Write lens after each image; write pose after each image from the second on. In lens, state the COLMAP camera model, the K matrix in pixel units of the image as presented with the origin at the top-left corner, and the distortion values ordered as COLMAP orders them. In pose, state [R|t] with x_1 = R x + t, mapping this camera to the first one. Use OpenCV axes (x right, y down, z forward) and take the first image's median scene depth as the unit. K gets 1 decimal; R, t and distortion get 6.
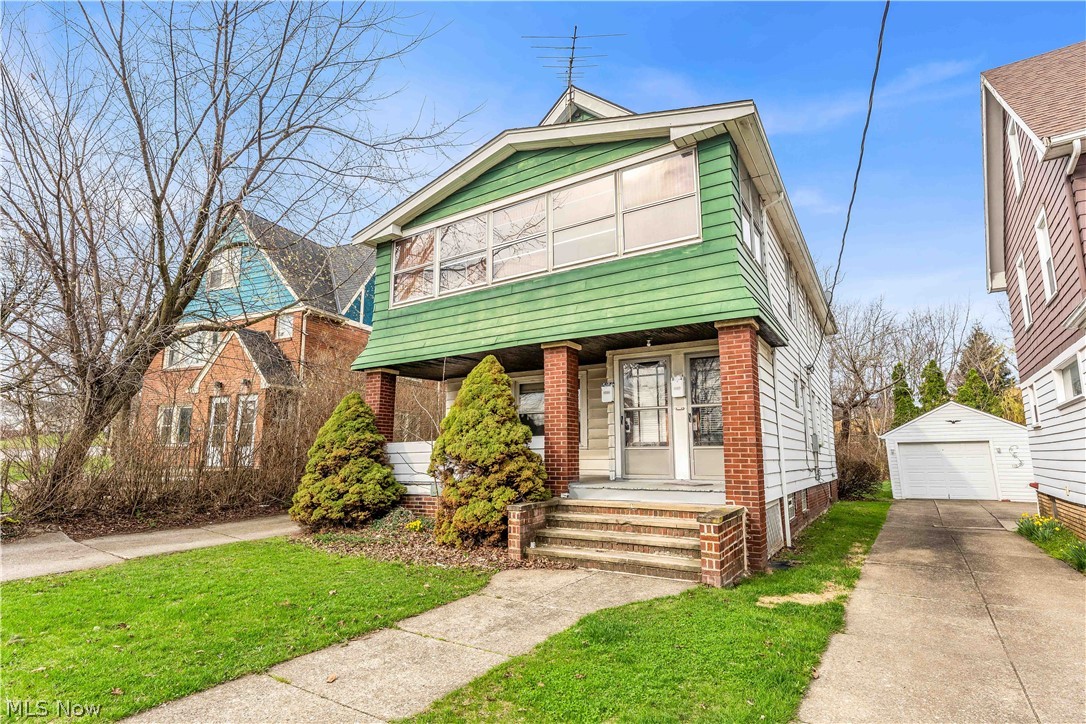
lens RADIAL K [[560.3, 0, 537.6], [0, 560.3, 365.1], [0, 0, 1]] dist [0.005745, 0.001329]
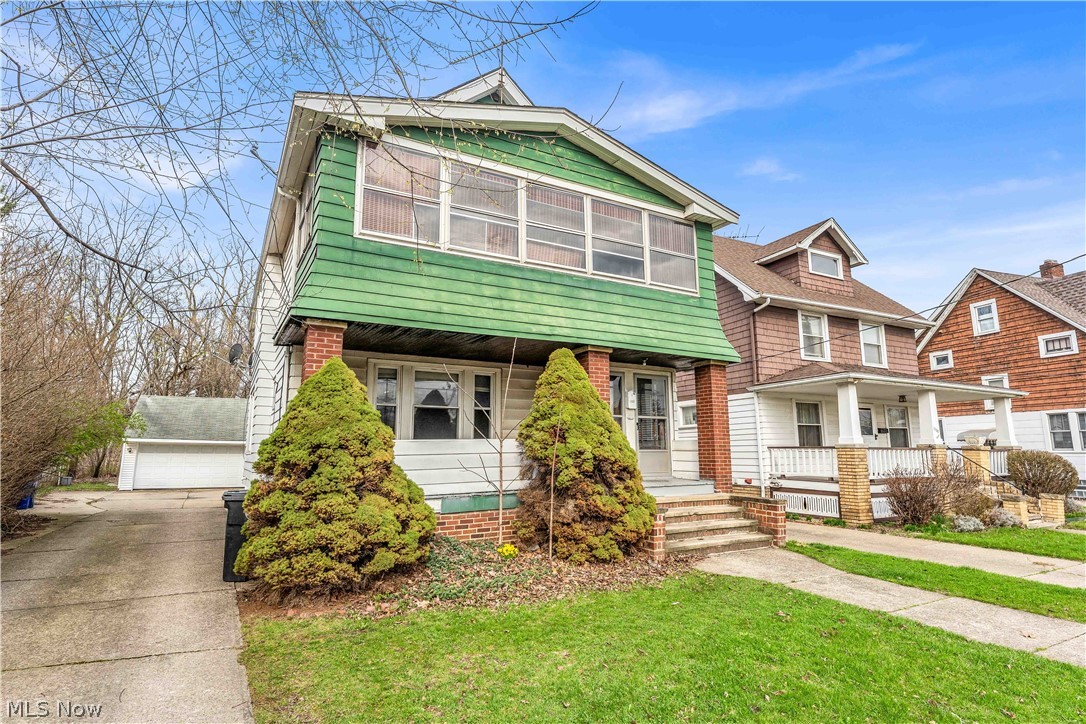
lens RADIAL K [[560.3, 0, 536.5], [0, 560.3, 358.8], [0, 0, 1]] dist [0.005745, 0.001329]
pose [[0.446735, 0.146476, 0.882594, -1.050636], [-0.141769, 0.985632, -0.091818, 0.103985], [-0.883362, -0.084106, 0.461082, 0.723216]]
